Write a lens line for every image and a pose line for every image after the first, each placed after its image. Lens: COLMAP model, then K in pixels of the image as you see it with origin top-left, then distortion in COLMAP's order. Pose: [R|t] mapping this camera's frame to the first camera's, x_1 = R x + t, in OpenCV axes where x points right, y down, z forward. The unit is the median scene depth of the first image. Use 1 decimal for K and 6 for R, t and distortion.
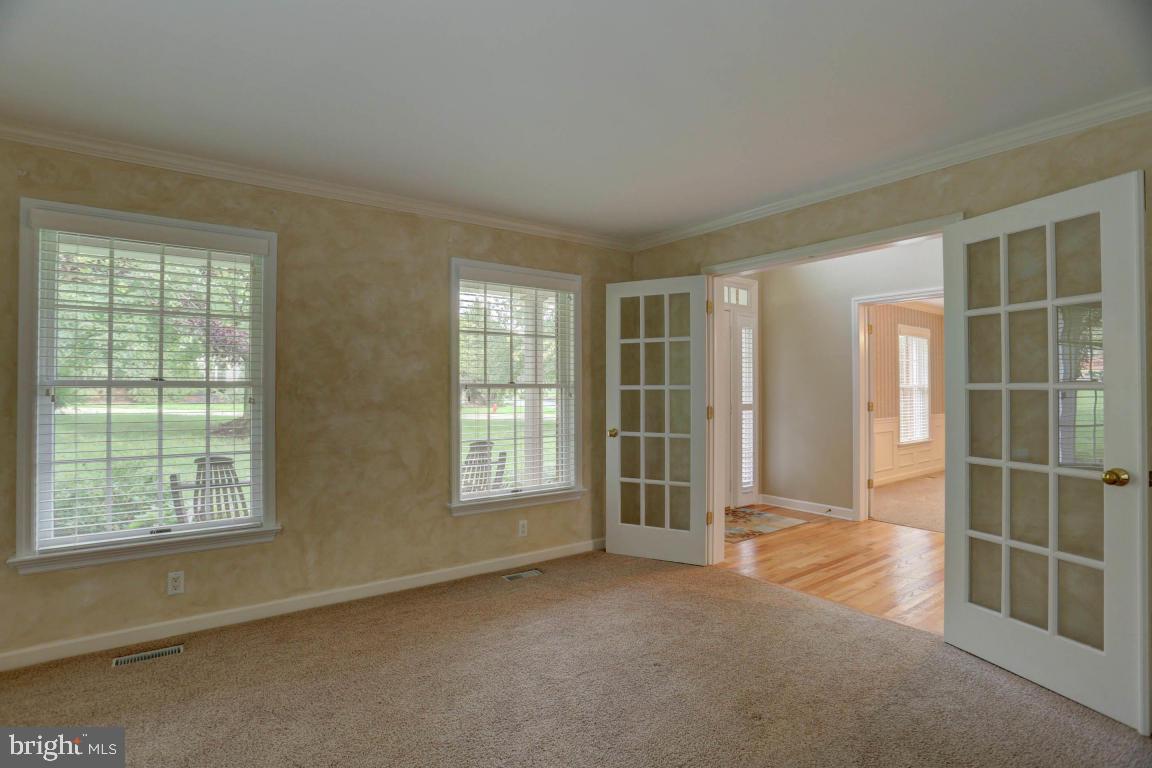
lens RADIAL K [[567.4, 0, 581.3], [0, 567.4, 393.0], [0, 0, 1]] dist [-0.027494, -0.000320]
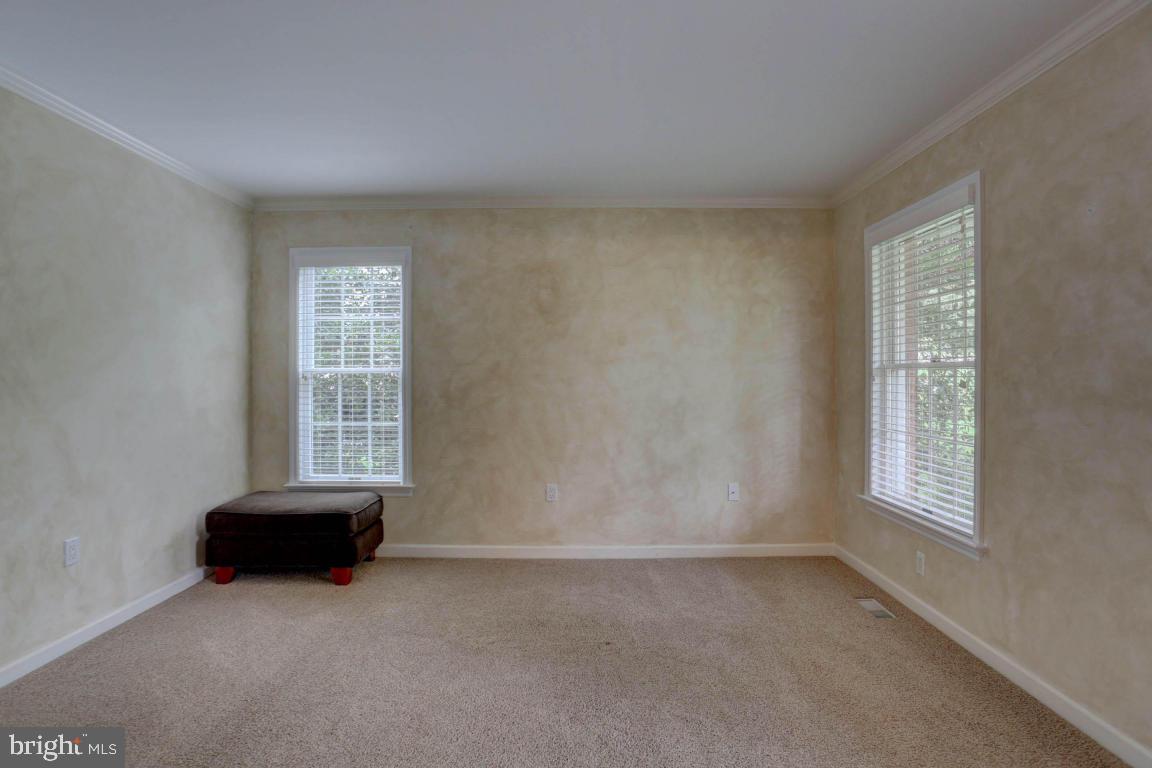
lens RADIAL K [[624.5, 0, 575.0], [0, 624.5, 377.1], [0, 0, 1]] dist [-0.042530, 0.011879]
pose [[-0.608313, 0.007033, -0.793666, 0.433370], [0.008567, 0.999961, 0.002294, -0.003817], [0.793651, -0.005404, -0.608350, 0.969192]]
